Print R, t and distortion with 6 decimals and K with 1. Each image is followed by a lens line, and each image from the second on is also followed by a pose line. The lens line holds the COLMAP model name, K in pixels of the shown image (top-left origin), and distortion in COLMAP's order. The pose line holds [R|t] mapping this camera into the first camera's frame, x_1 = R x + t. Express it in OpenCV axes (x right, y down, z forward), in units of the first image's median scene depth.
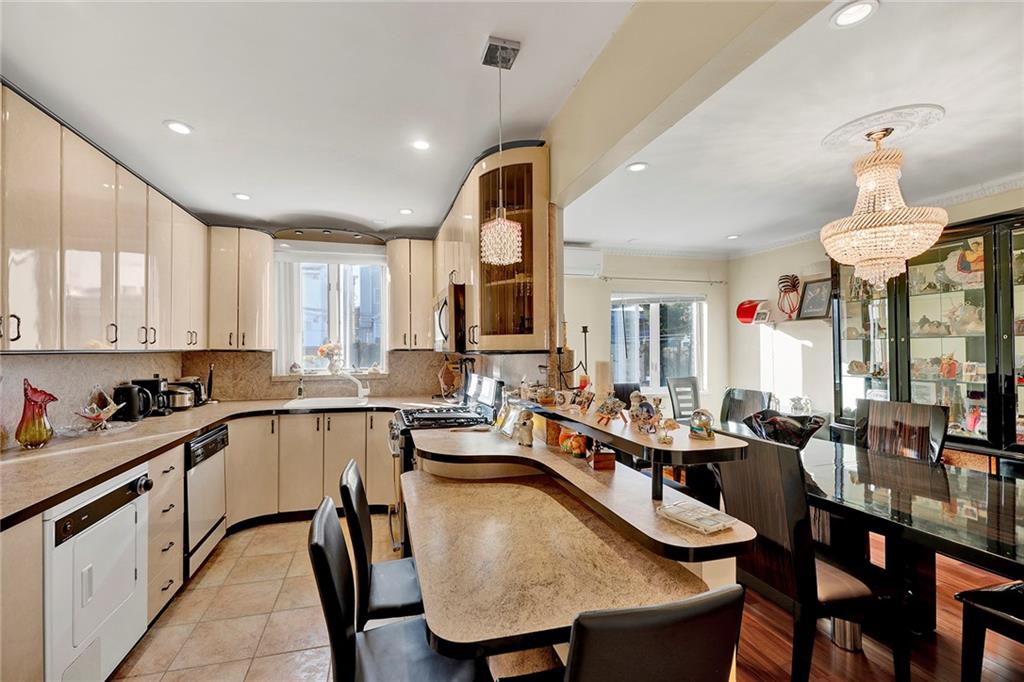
lens RADIAL K [[428.2, 0, 497.0], [0, 428.2, 351.1], [0, 0, 1]] dist [-0.004018, -0.000497]
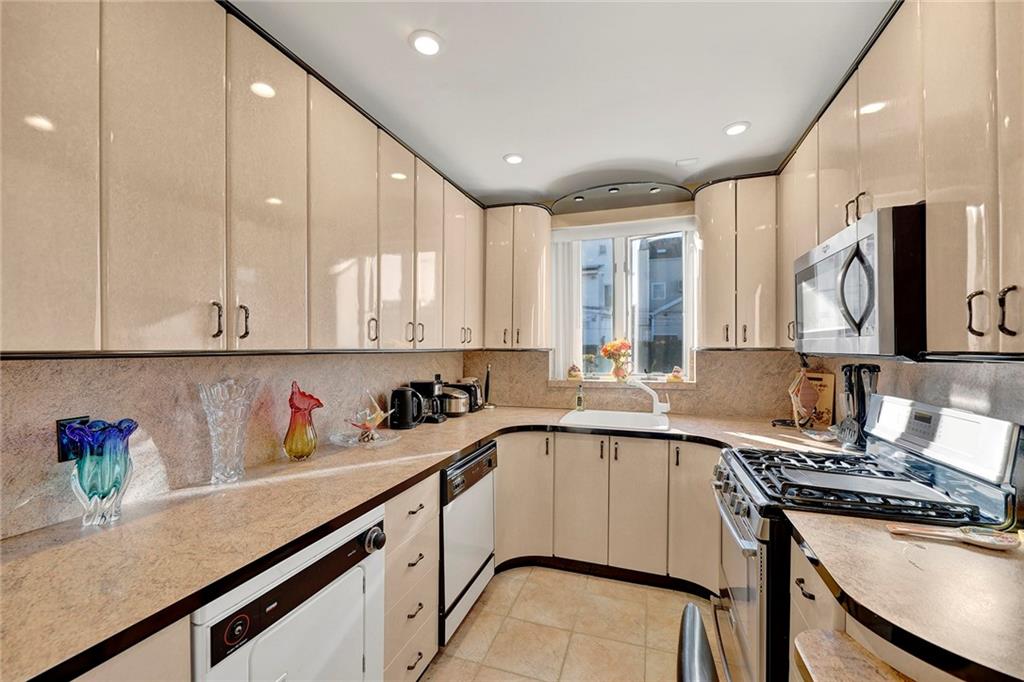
lens RADIAL K [[428.2, 0, 497.0], [0, 428.2, 351.1], [0, 0, 1]] dist [-0.004018, -0.000497]
pose [[0.812527, 0.004611, -0.582906, -0.148788], [-0.002432, 0.999987, 0.004520, -0.002310], [0.582919, -0.002255, 0.812527, 0.323233]]
